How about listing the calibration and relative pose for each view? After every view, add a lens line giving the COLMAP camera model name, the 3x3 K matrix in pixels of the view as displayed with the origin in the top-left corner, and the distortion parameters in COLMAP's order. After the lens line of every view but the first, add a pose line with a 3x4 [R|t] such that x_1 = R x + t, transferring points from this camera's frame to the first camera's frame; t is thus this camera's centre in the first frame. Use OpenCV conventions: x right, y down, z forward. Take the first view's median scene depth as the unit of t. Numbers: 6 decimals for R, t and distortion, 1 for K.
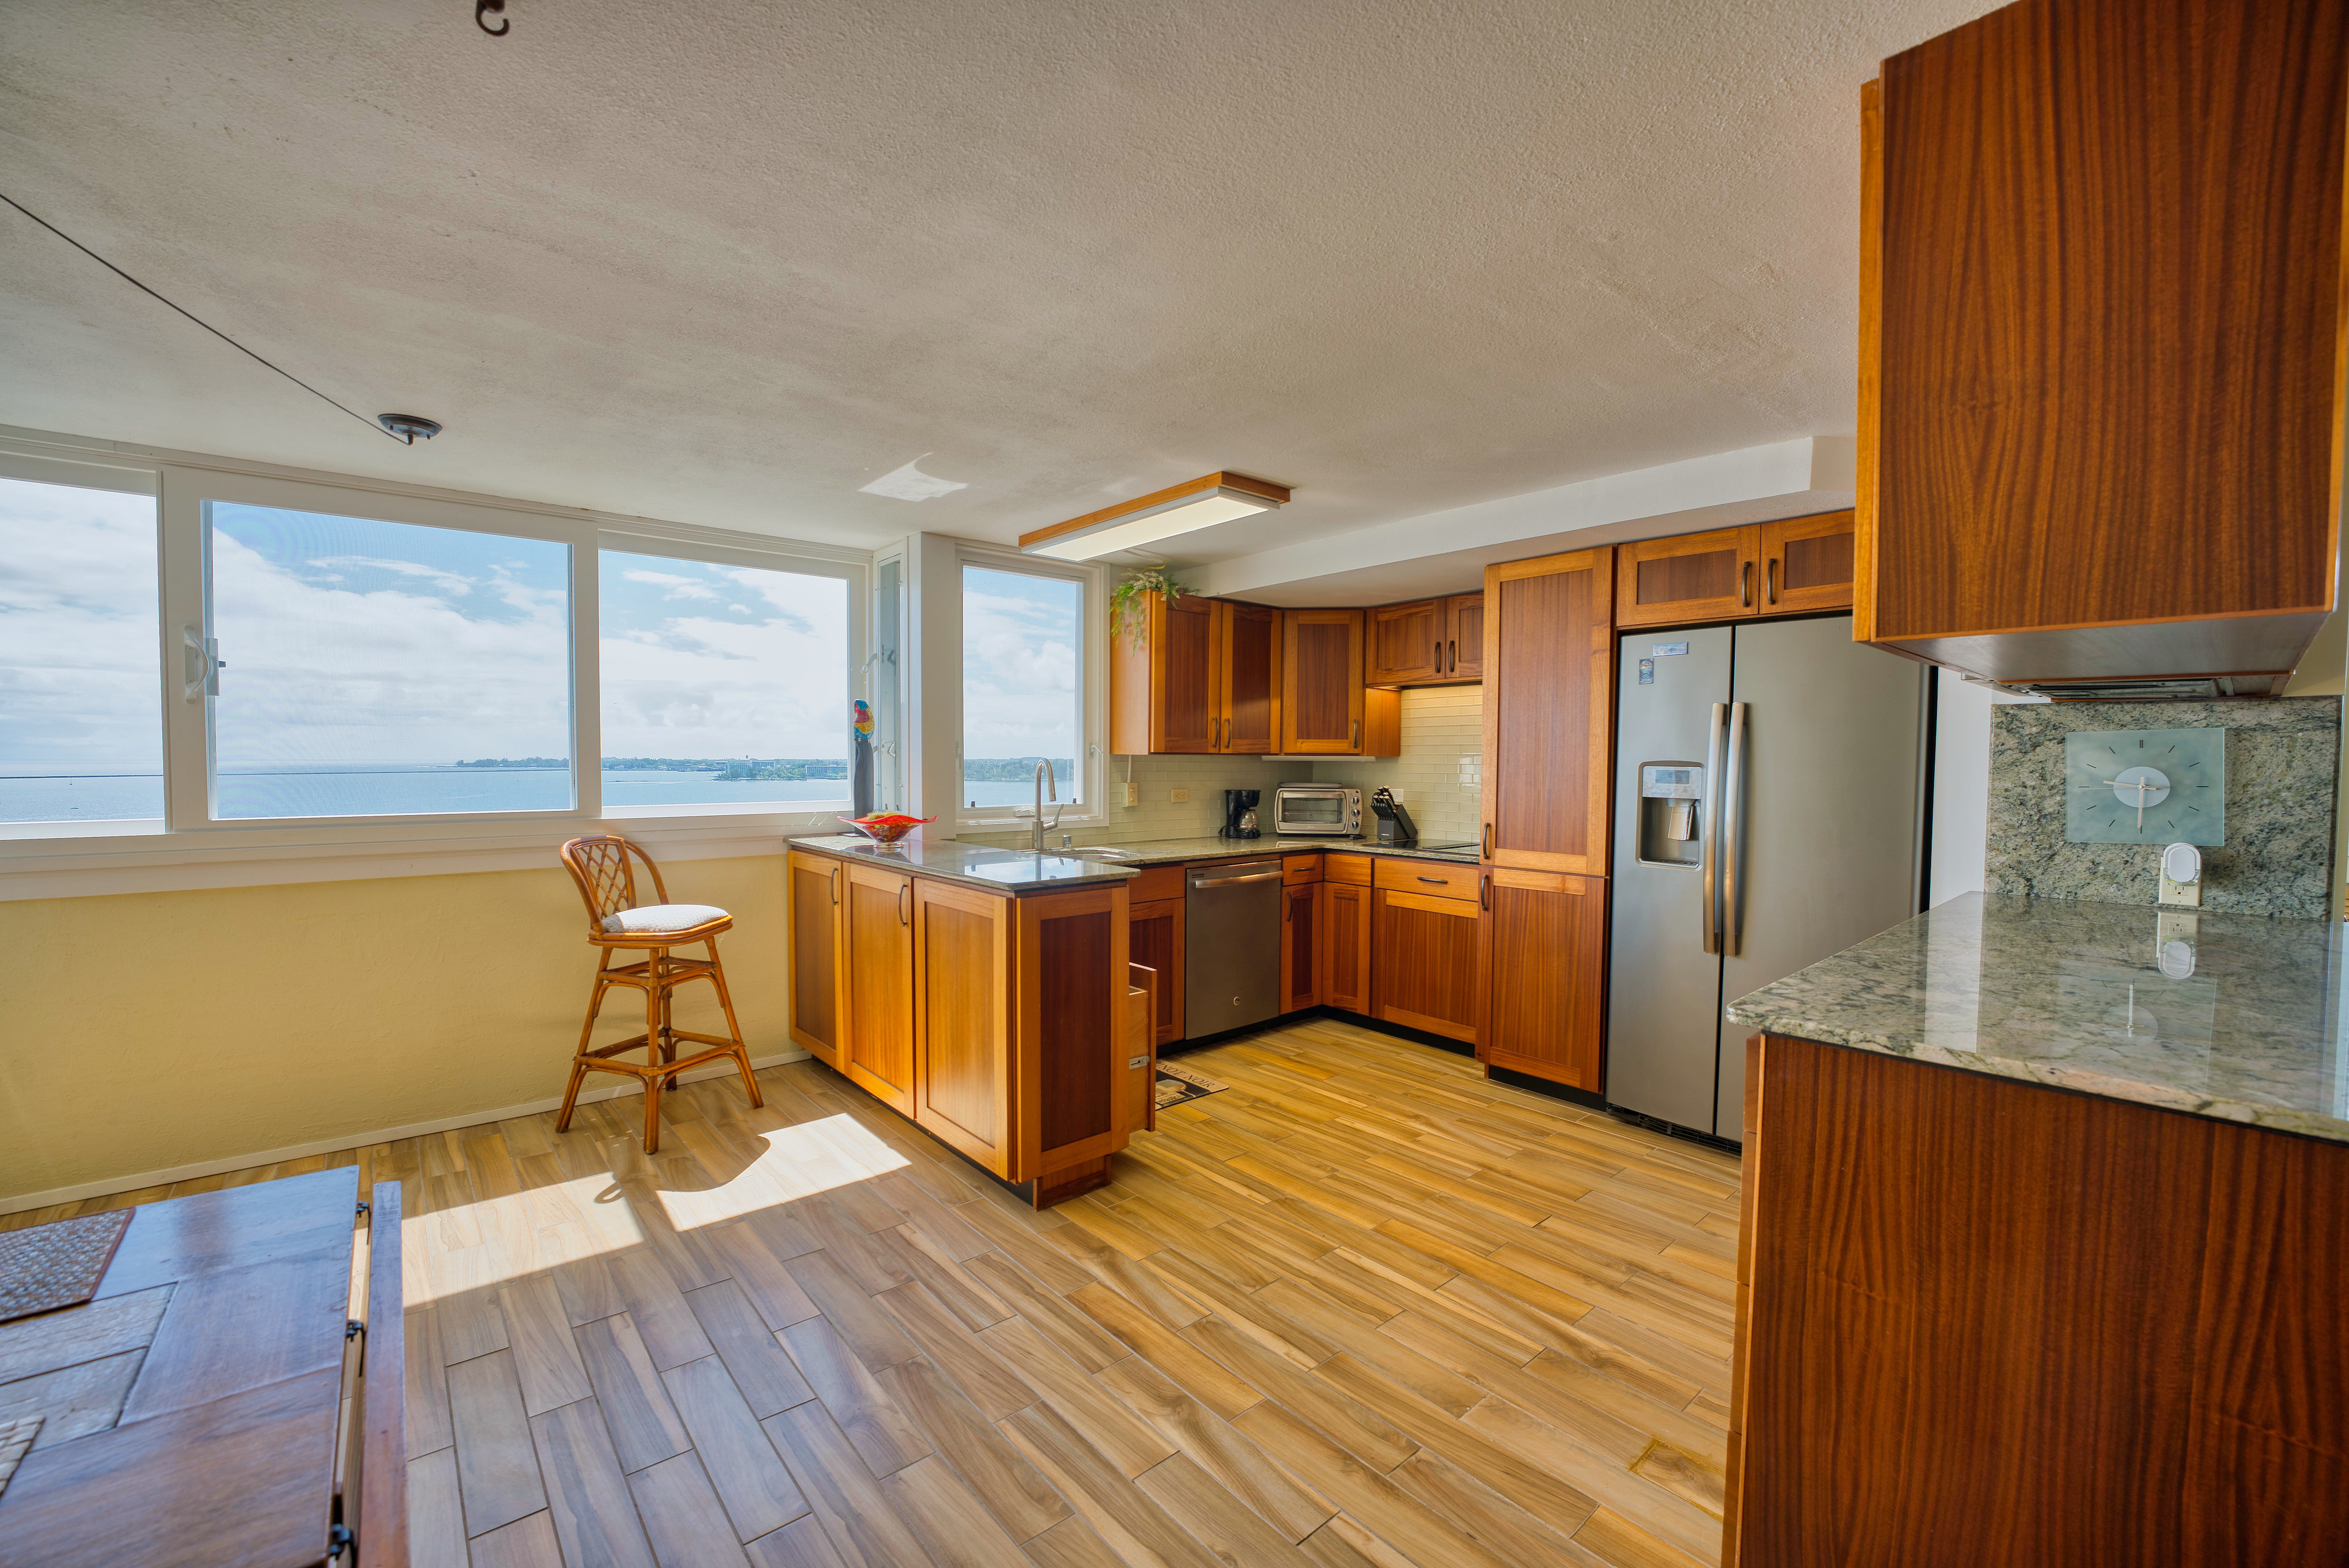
lens RADIAL K [[946.5, 0, 1164.9], [0, 946.5, 791.7], [0, 0, 1]] dist [-0.034985, 0.005707]
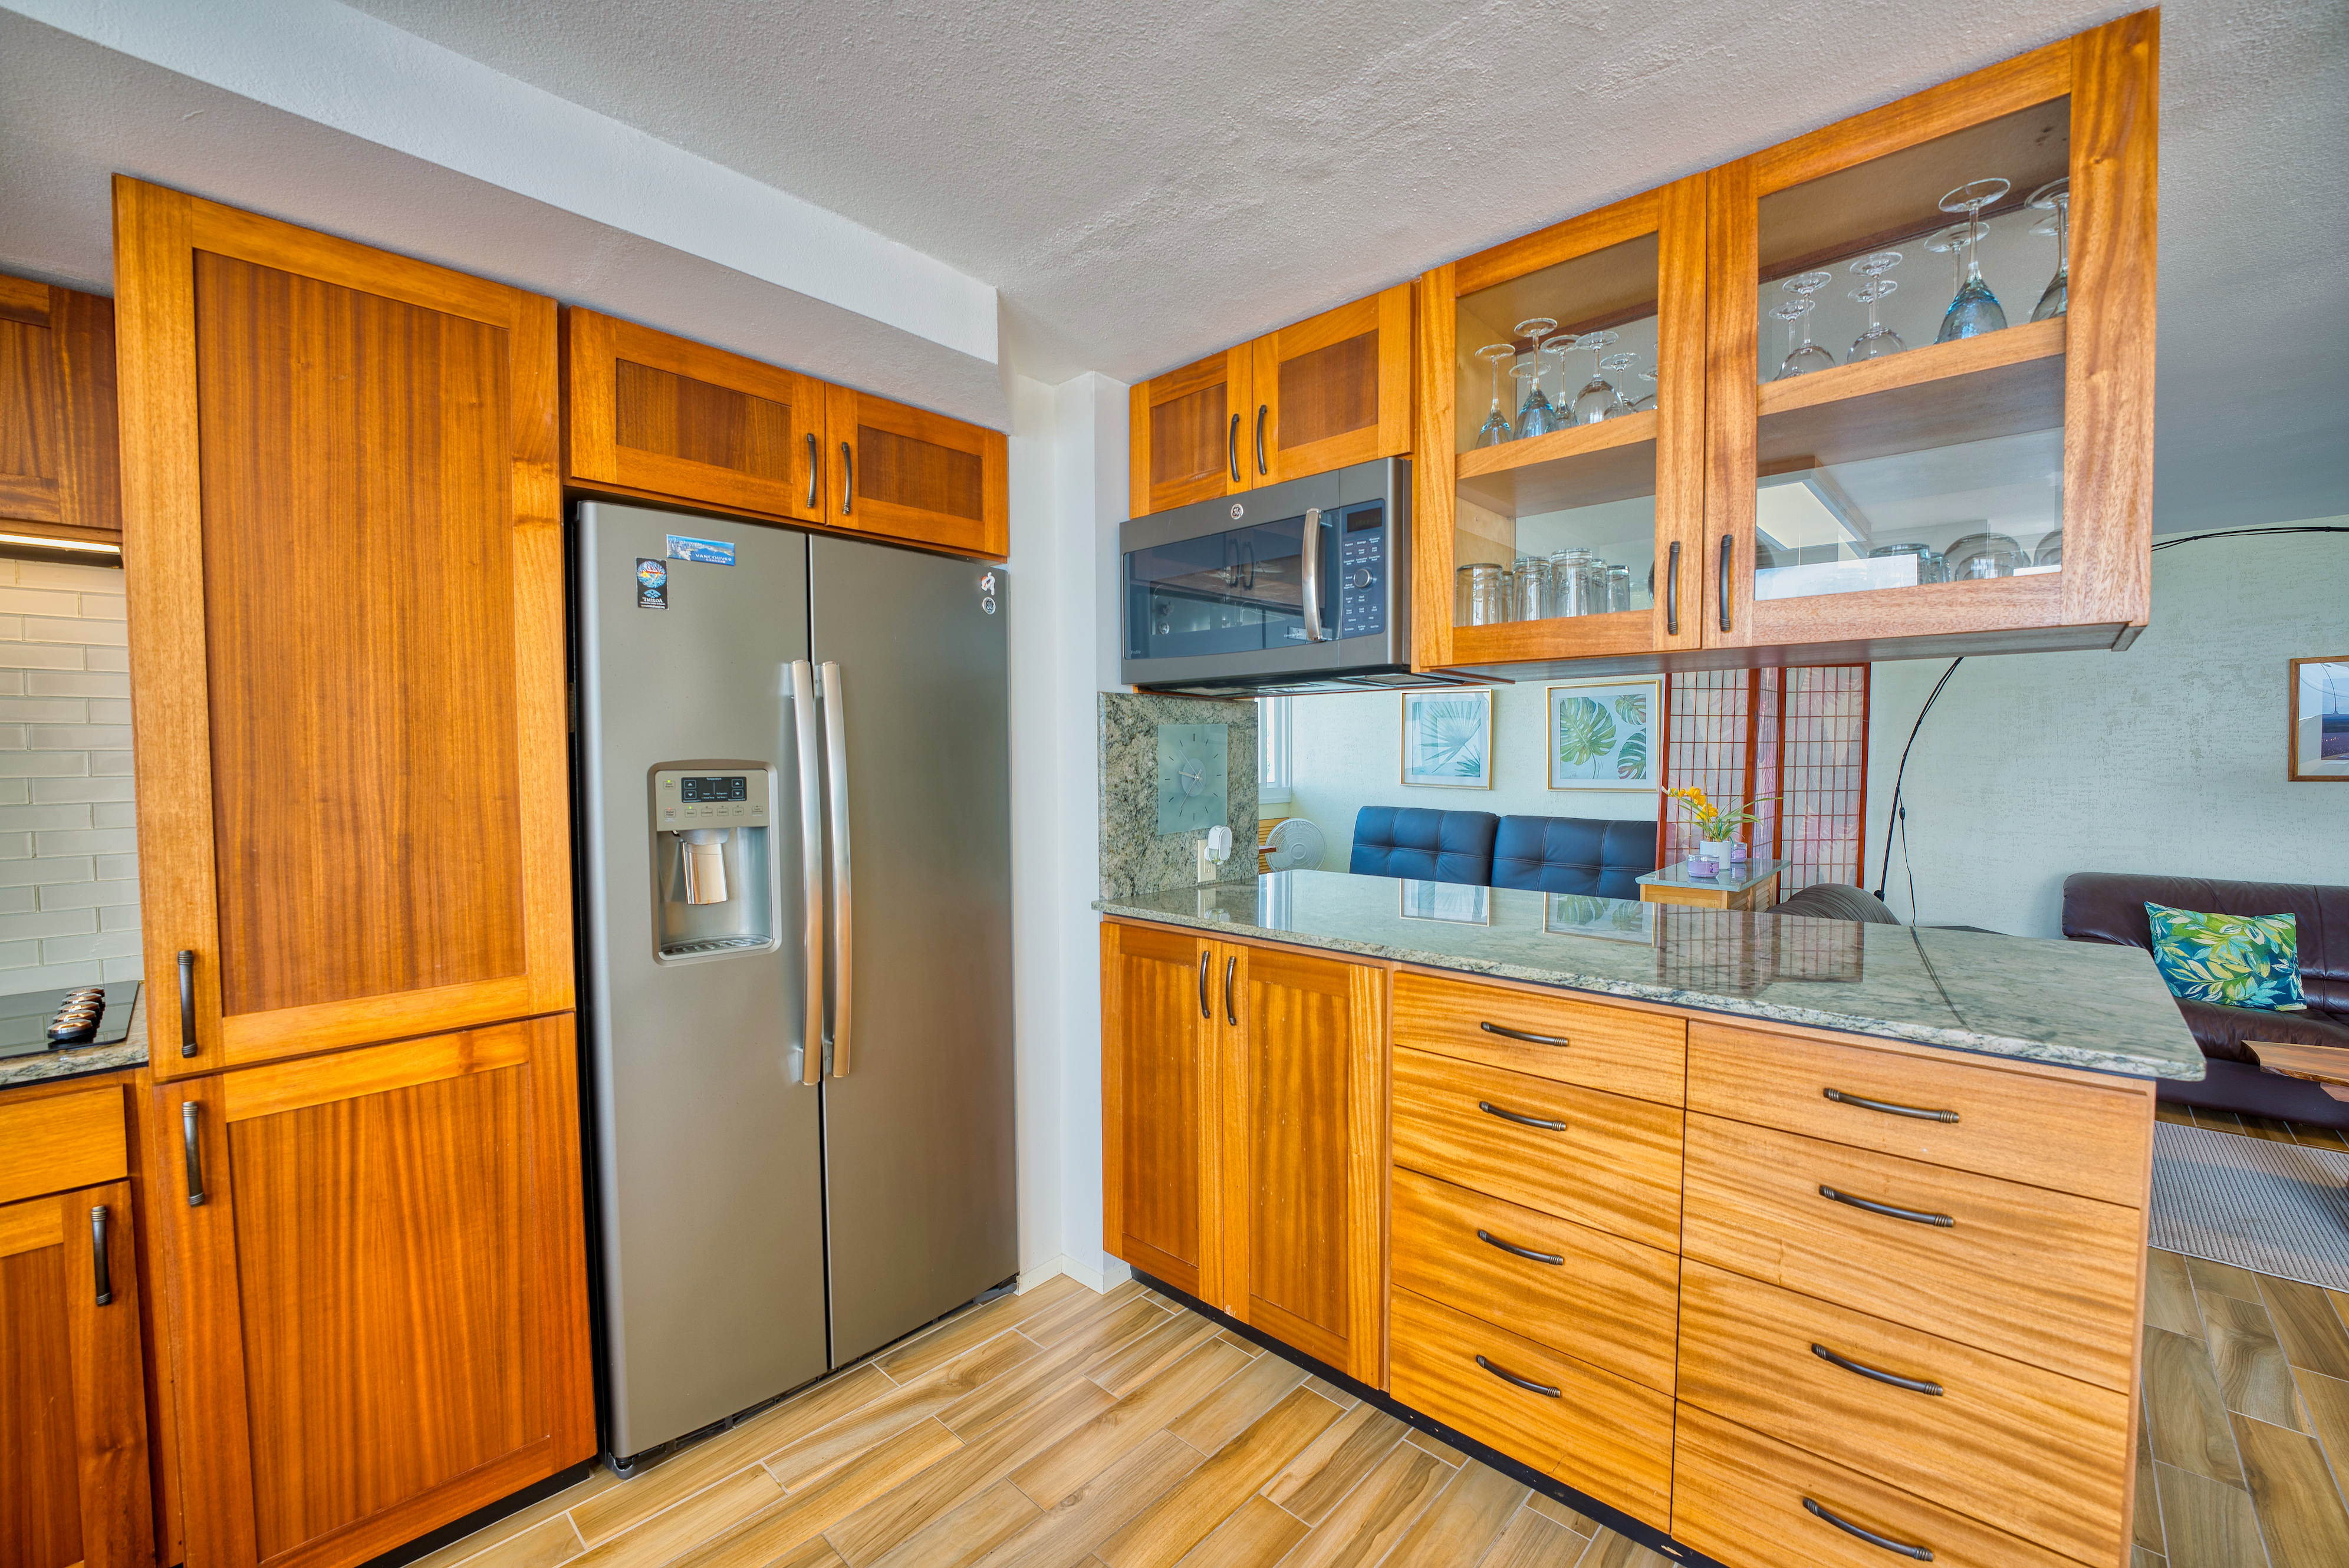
lens RADIAL K [[946.5, 0, 1164.9], [0, 946.5, 791.7], [0, 0, 1]] dist [-0.034985, 0.005707]
pose [[-0.103948, -0.044675, 0.993579, -0.018432], [0.040347, 0.997979, 0.049094, -0.025040], [-0.993764, 0.045191, -0.101936, 0.653639]]
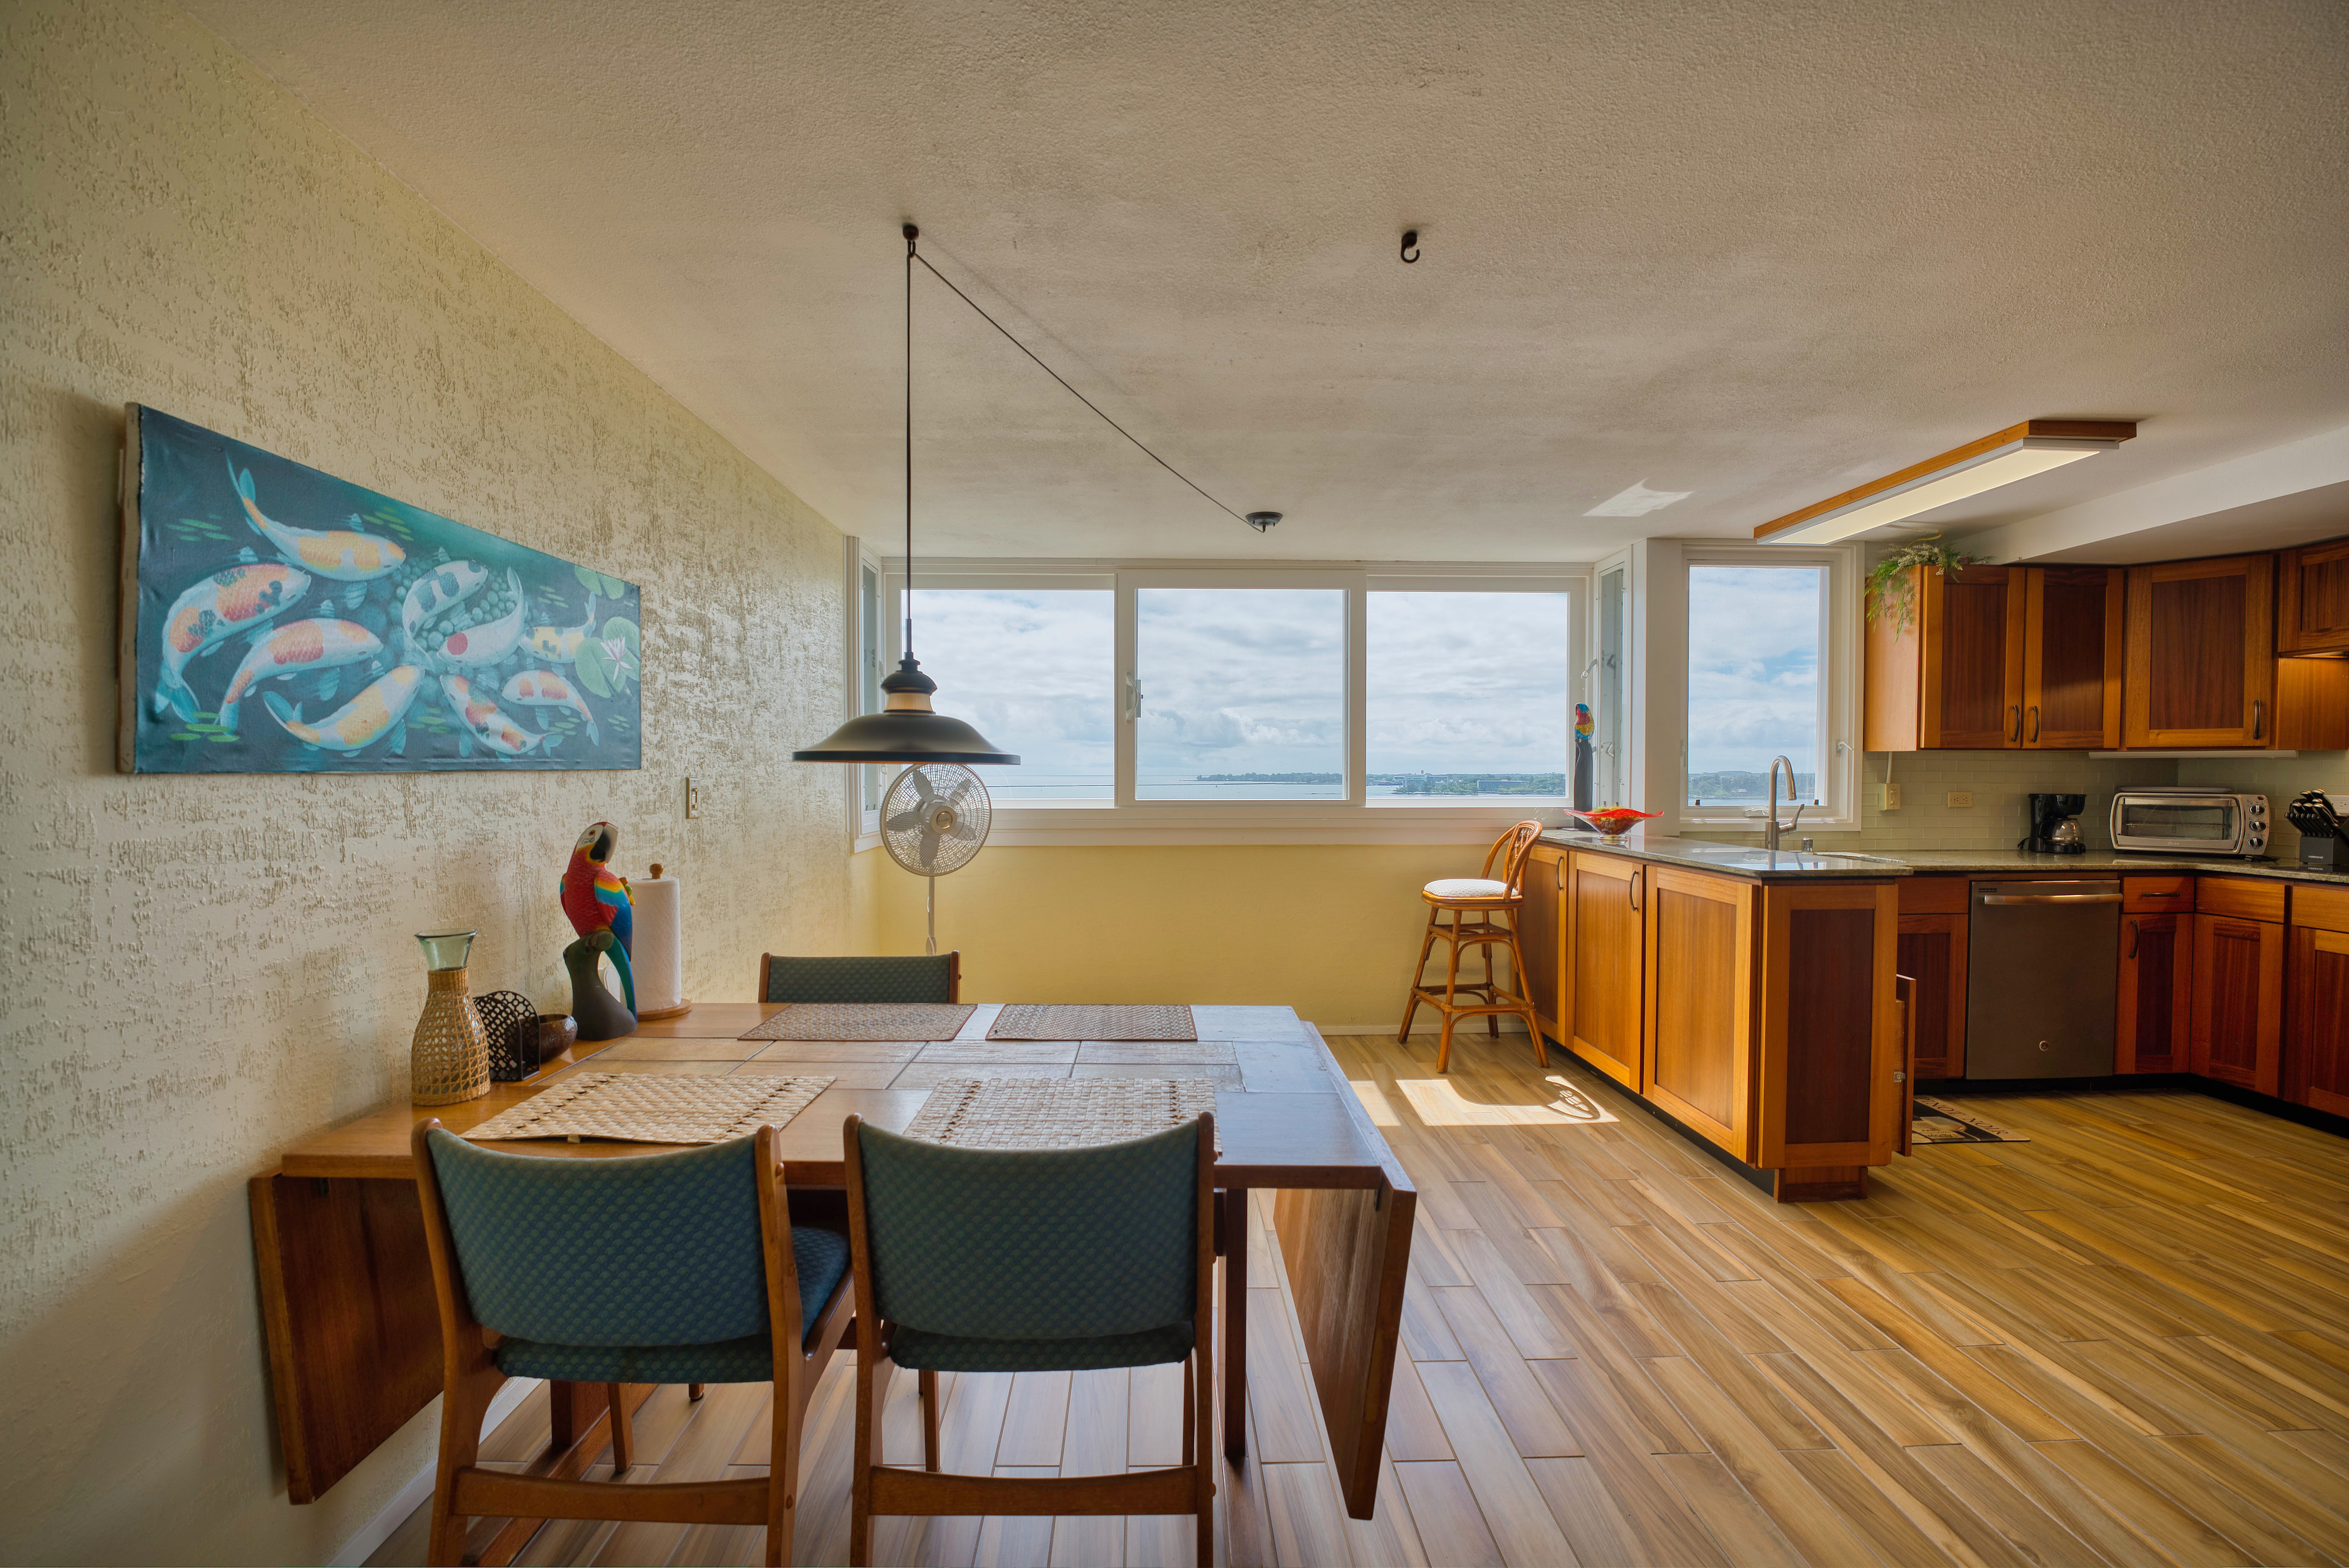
lens RADIAL K [[946.5, 0, 1164.9], [0, 946.5, 791.7], [0, 0, 1]] dist [-0.034985, 0.005707]
pose [[0.774418, 0.009258, -0.632607, -0.014762], [-0.018919, 0.999785, -0.008529, 0.022168], [0.632392, 0.018573, 0.774426, -0.128966]]
